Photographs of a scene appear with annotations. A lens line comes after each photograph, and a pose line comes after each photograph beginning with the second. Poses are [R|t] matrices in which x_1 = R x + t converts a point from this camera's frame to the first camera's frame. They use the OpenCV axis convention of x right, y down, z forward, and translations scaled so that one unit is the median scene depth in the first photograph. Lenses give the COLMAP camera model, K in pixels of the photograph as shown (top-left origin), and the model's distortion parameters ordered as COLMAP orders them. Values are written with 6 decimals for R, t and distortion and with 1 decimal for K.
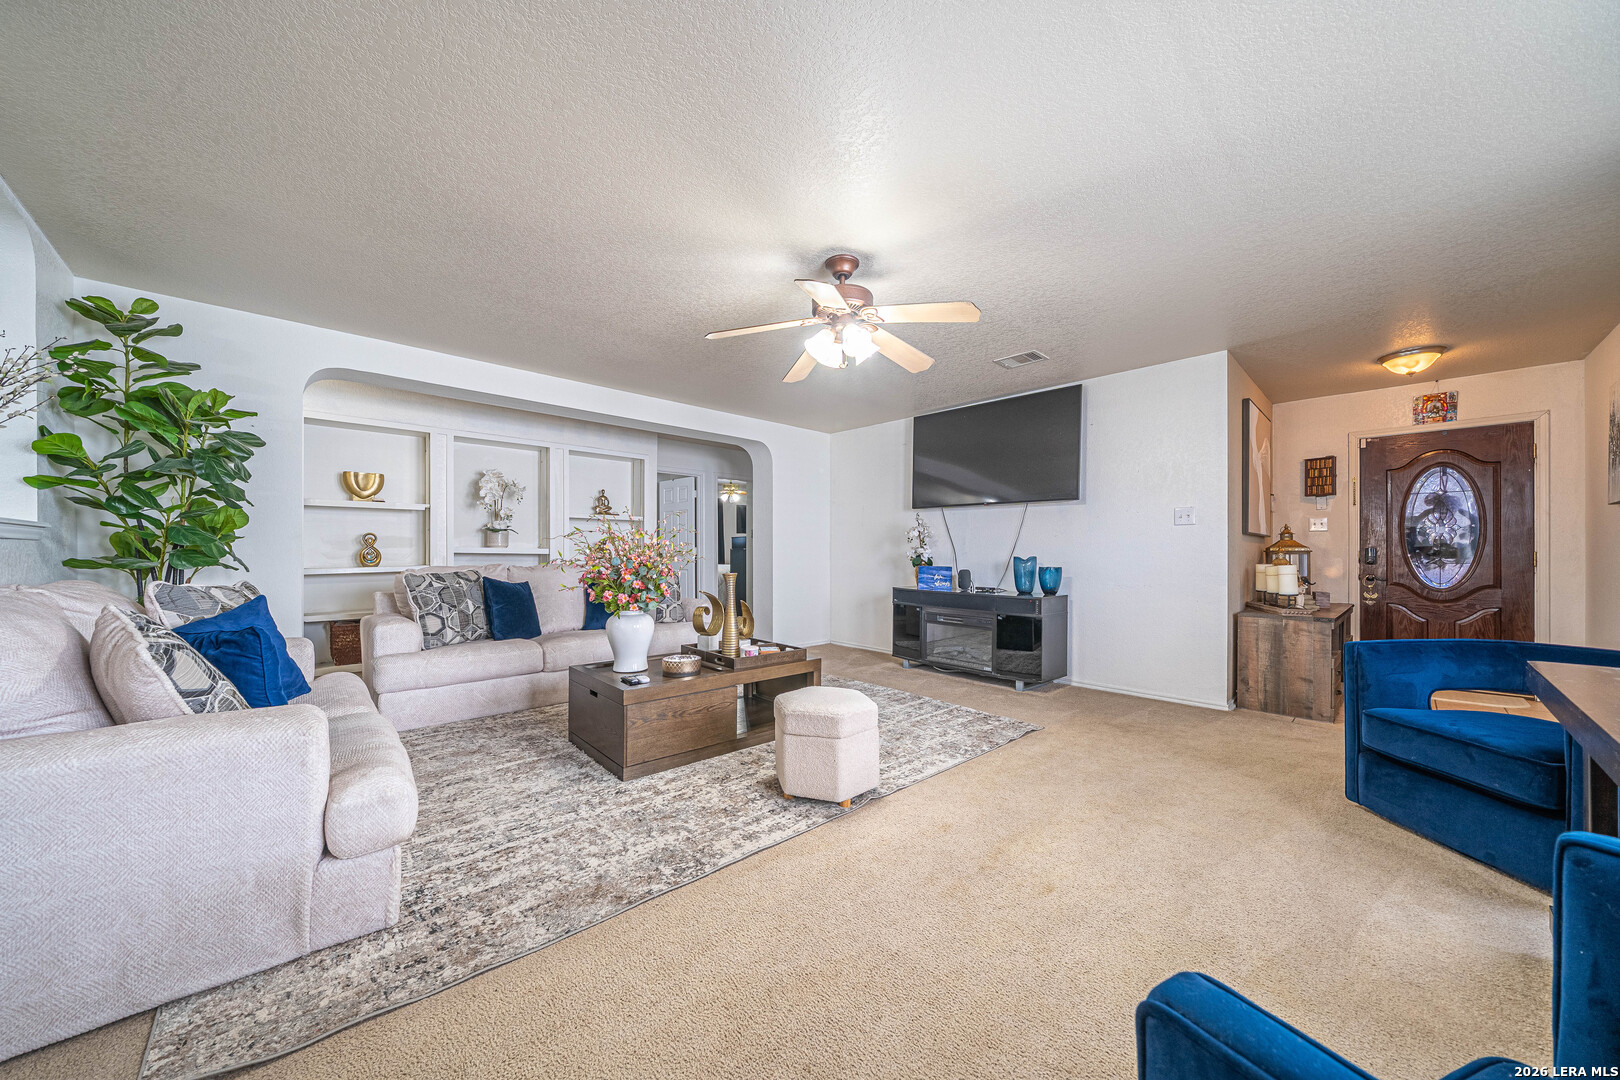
lens RADIAL K [[547.8, 0, 802.1], [0, 547.8, 549.8], [0, 0, 1]] dist [-0.002077, -0.000048]
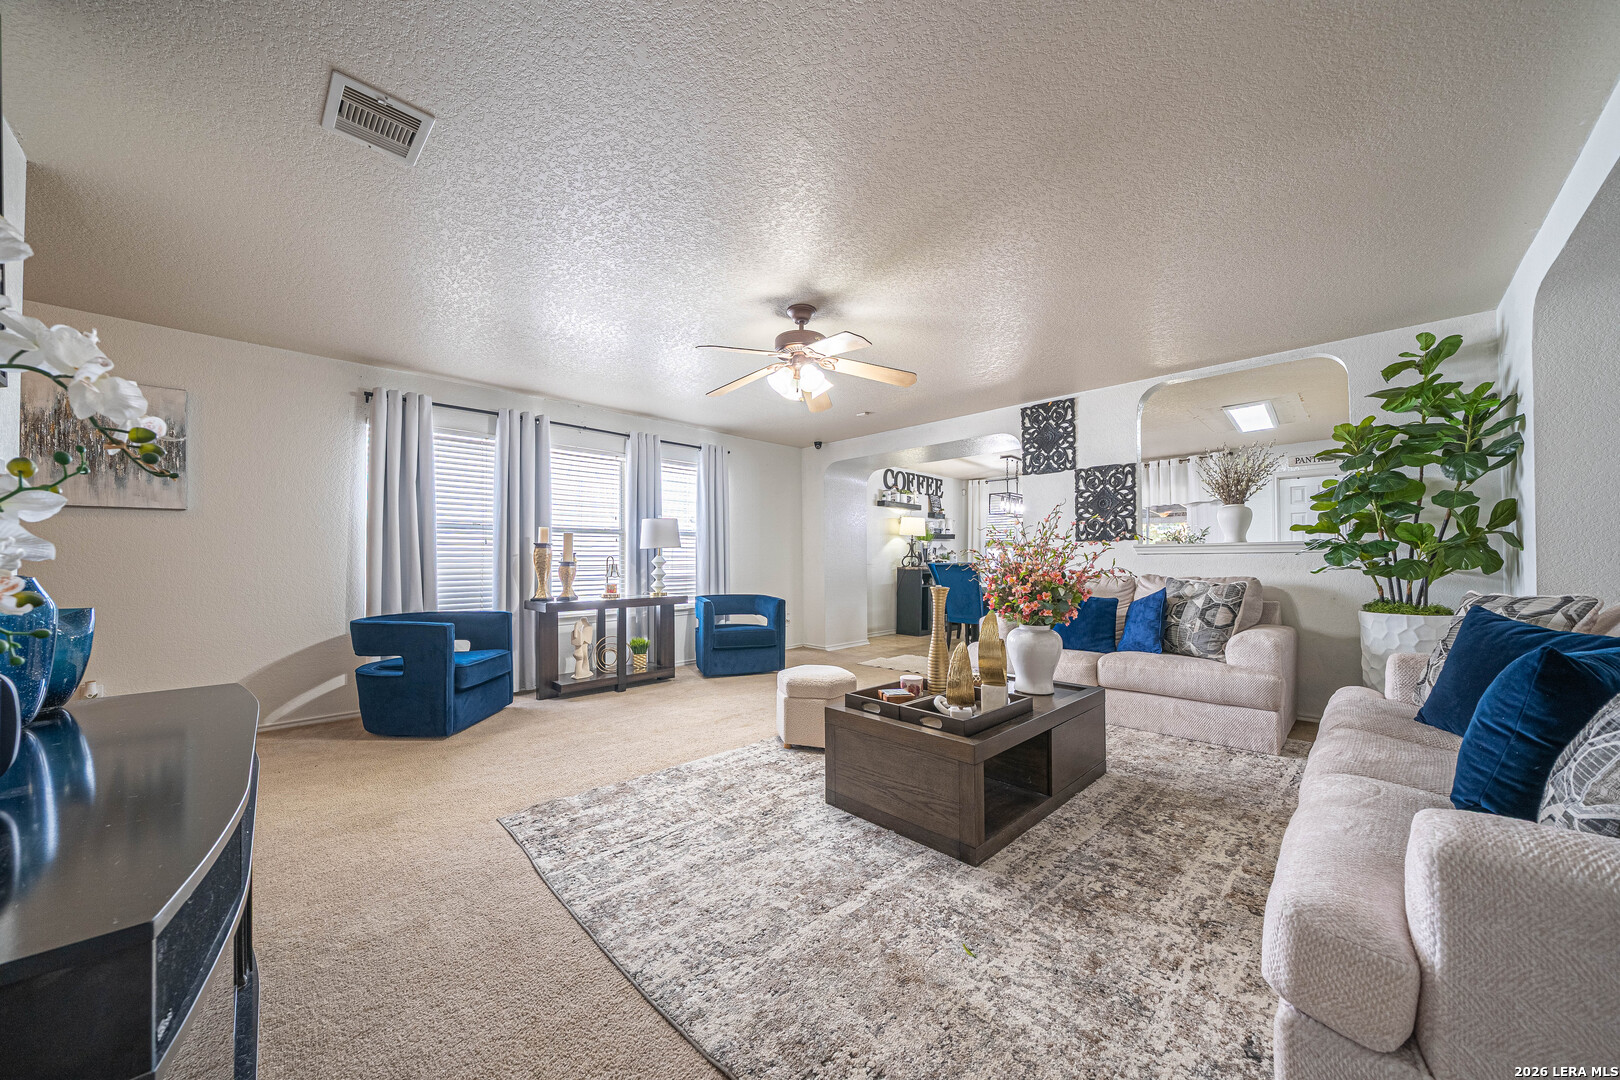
lens RADIAL K [[579.5, 0, 813.0], [0, 579.5, 549.8], [0, 0, 1]] dist [-0.001085, -0.000091]
pose [[-0.998632, 0.000806, -0.052291, 0.095188], [0.002199, 0.999644, -0.026594, 0.010777], [0.052251, -0.026673, -0.998278, 1.869008]]
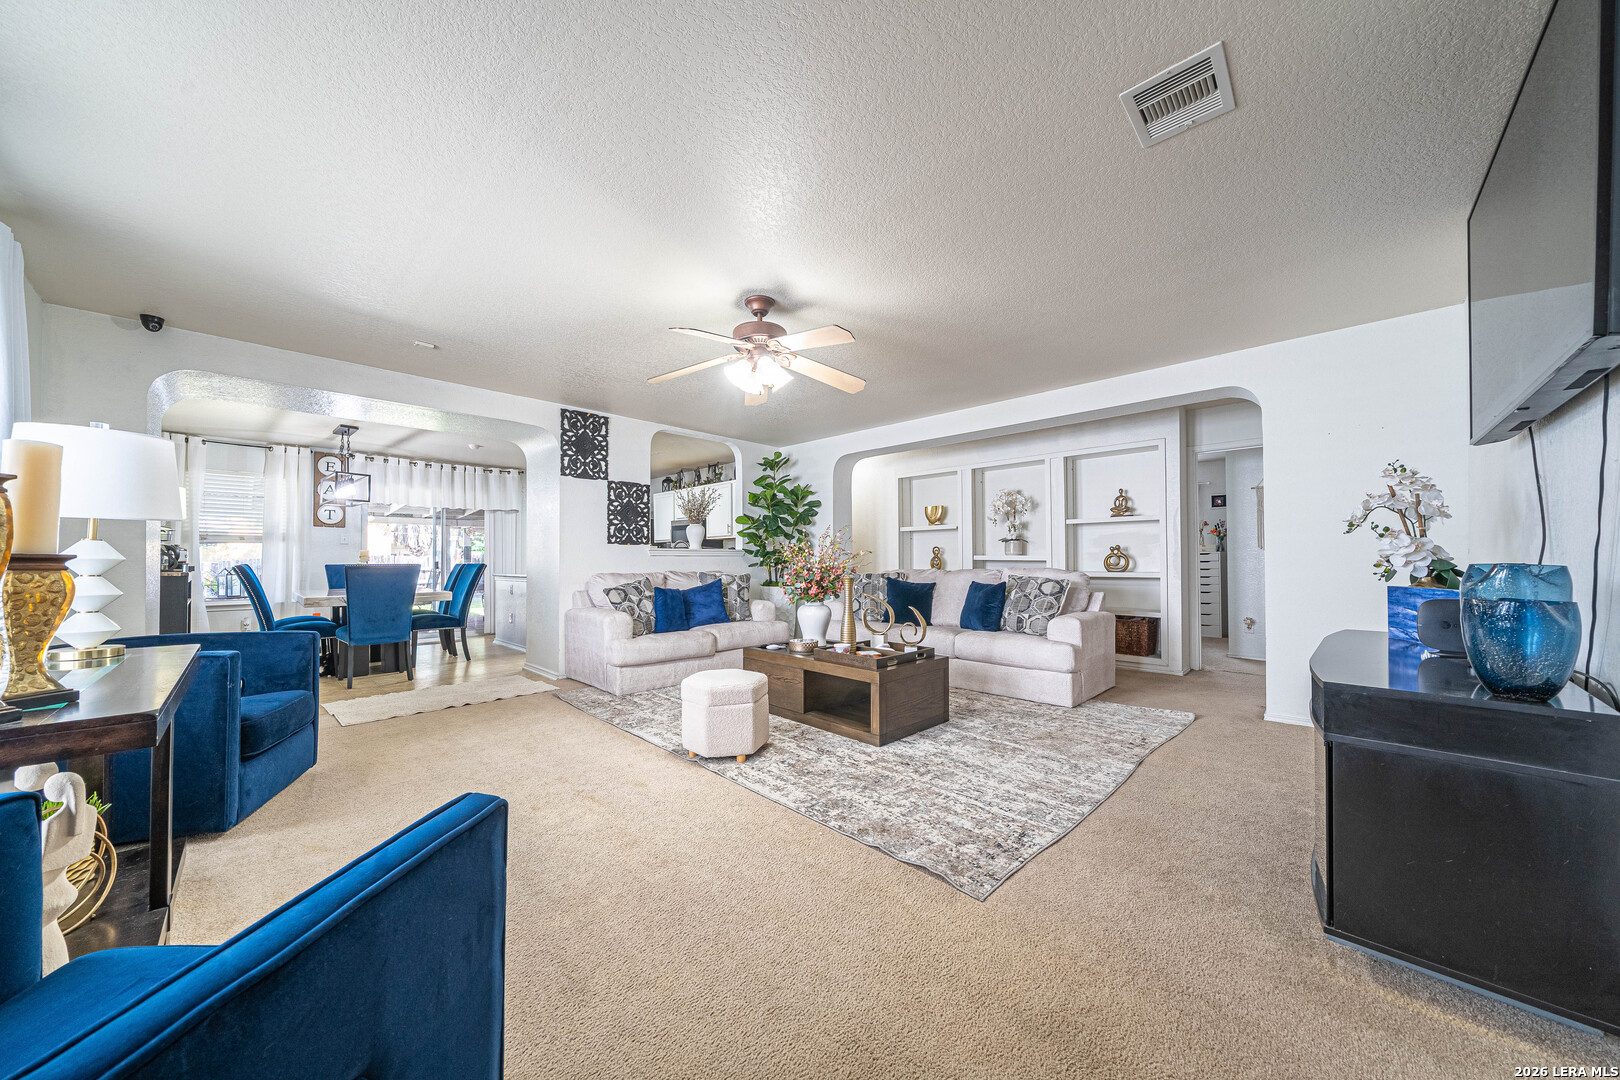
lens RADIAL K [[547.8, 0, 808.8], [0, 547.8, 550.3], [0, 0, 1]] dist [-0.002077, -0.000048]
pose [[0.067489, -0.020556, -0.997508, 1.011247], [0.009454, 0.999756, -0.019963, 0.008460], [0.997675, -0.008083, 0.067667, 0.864131]]
